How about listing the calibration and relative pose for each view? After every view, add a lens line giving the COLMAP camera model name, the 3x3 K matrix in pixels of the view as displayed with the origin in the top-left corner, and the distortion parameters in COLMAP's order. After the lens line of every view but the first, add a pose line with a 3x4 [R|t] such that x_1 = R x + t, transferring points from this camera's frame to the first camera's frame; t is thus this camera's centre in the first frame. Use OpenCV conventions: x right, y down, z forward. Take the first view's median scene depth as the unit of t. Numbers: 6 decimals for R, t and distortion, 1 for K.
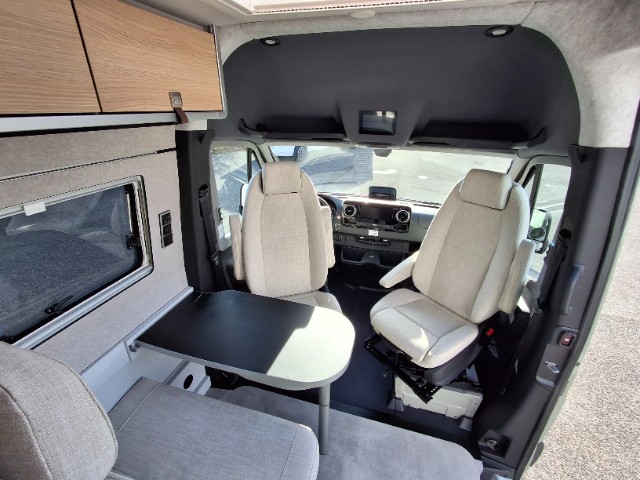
lens RADIAL K [[293.3, 0, 322.2], [0, 293.3, 235.6], [0, 0, 1]] dist [0.002641, 0.000496]
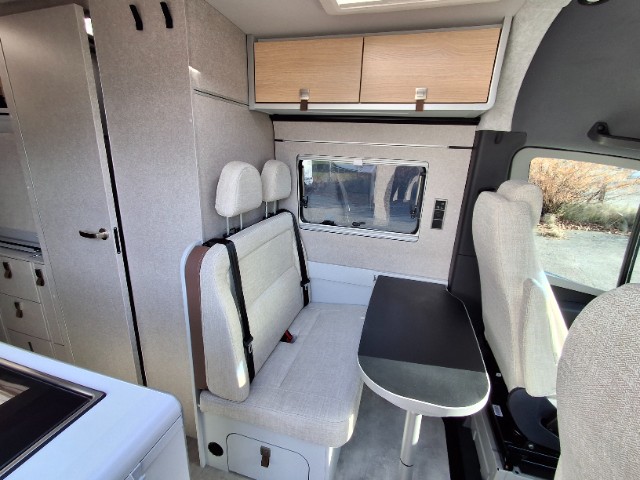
lens RADIAL K [[293.3, 0, 322.2], [0, 293.3, 235.6], [0, 0, 1]] dist [0.002641, 0.000496]
pose [[-0.002573, 0.257516, -0.966271, 0.658276], [-0.445213, 0.864930, 0.231694, -0.013201], [0.895421, 0.430792, 0.112424, 0.509861]]
